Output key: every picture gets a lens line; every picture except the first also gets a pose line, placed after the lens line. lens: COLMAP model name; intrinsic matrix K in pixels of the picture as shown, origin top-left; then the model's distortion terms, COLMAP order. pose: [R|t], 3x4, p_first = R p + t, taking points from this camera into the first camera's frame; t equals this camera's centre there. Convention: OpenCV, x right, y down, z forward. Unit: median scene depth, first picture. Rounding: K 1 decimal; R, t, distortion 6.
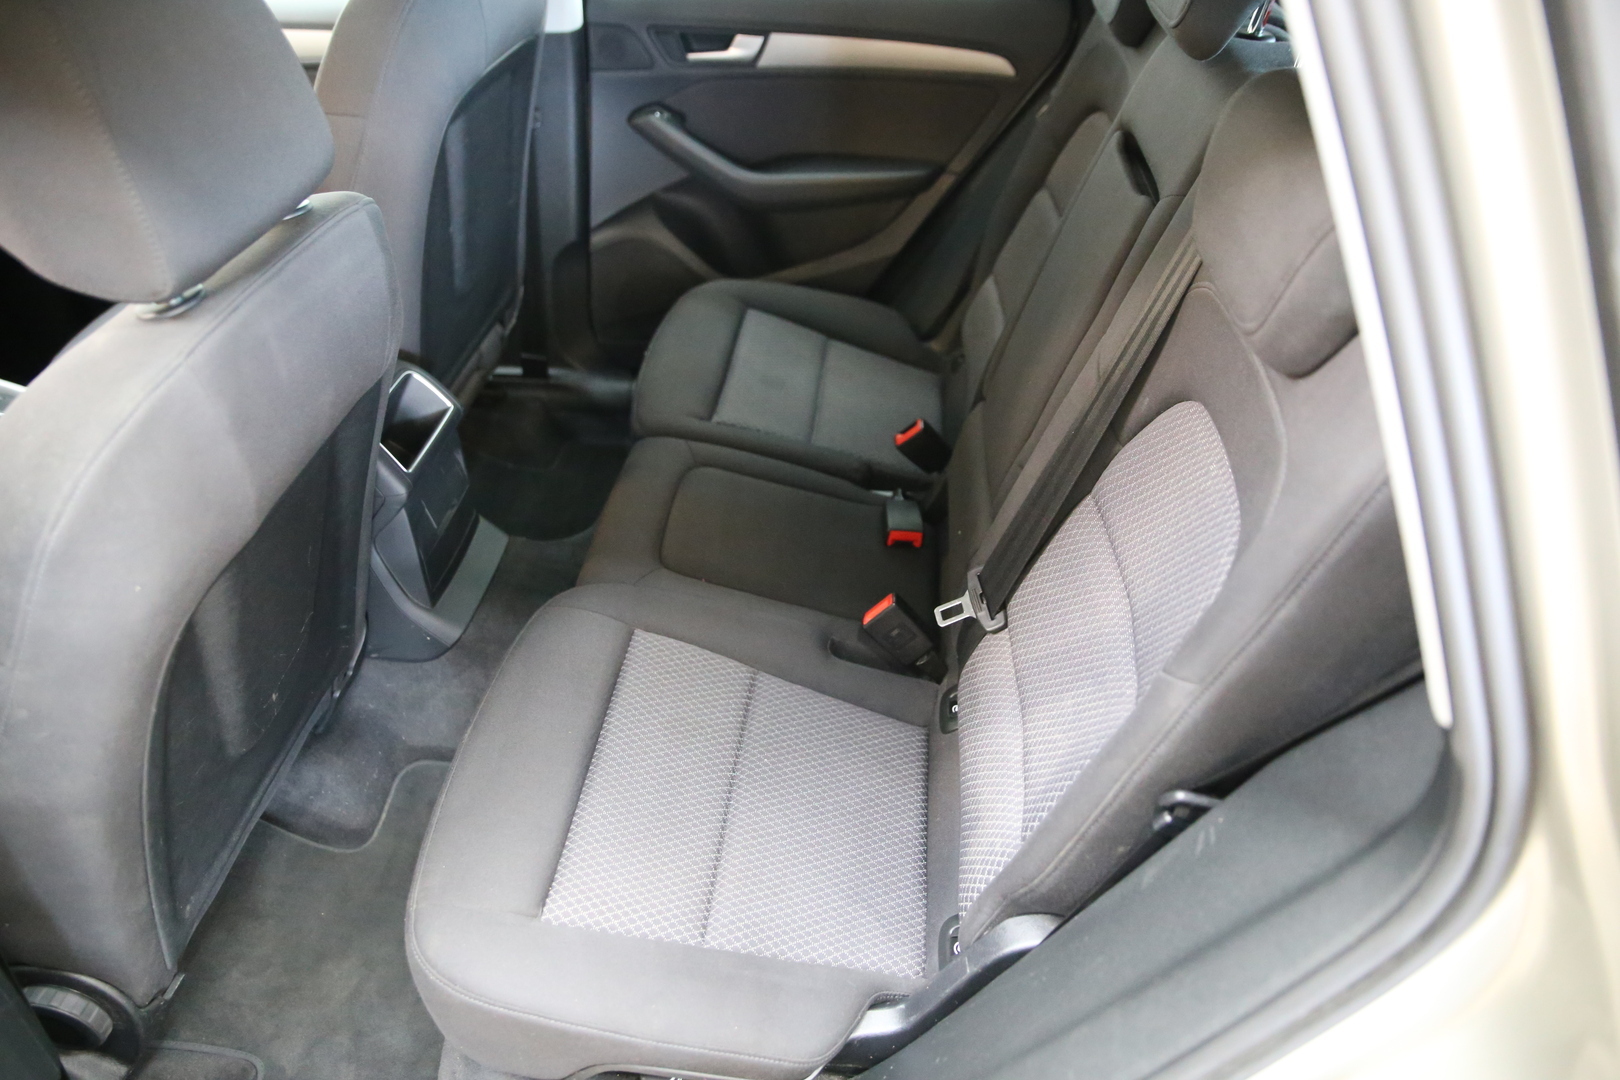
lens RADIAL K [[1180.4, 0, 810.0], [0, 1180.4, 540.0], [0, 0, 1]] dist [-0.098152, 0.002204]
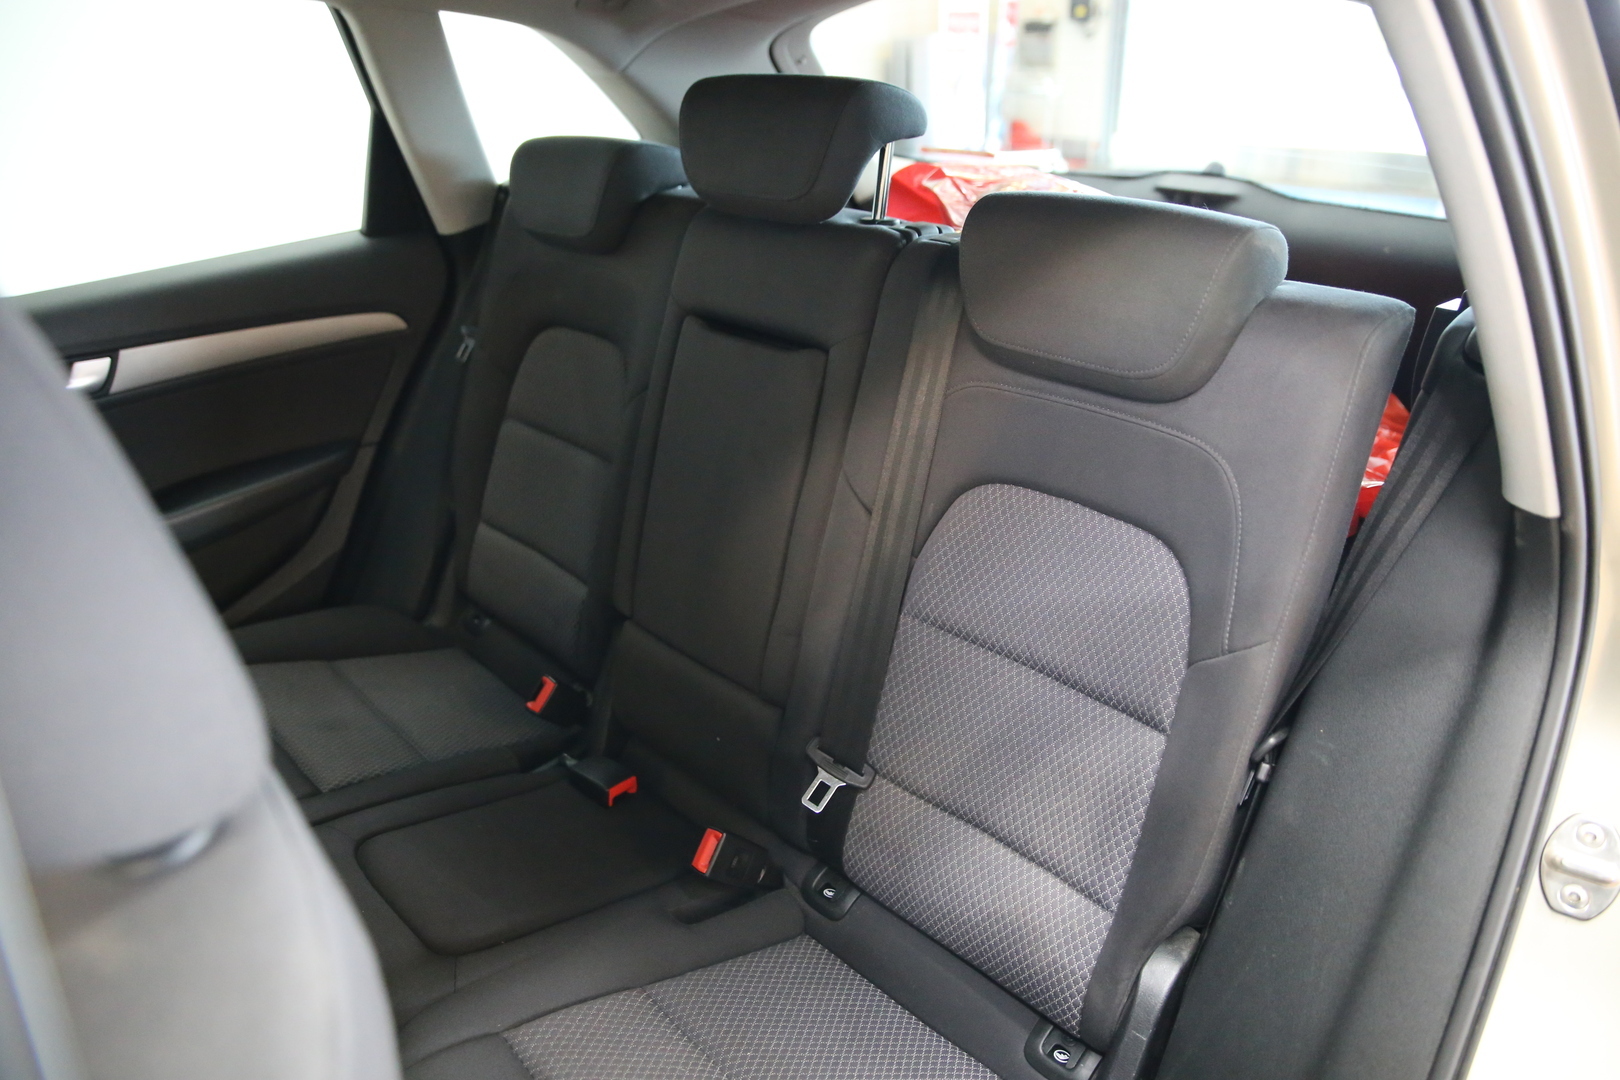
lens RADIAL K [[1180.4, 0, 810.0], [0, 1180.4, 540.0], [0, 0, 1]] dist [-0.098152, 0.002204]
pose [[0.624455, -0.337043, 0.704598, -0.450612], [0.476592, 0.879123, -0.001856, -0.112920], [-0.618803, 0.336965, 0.709604, 0.230333]]
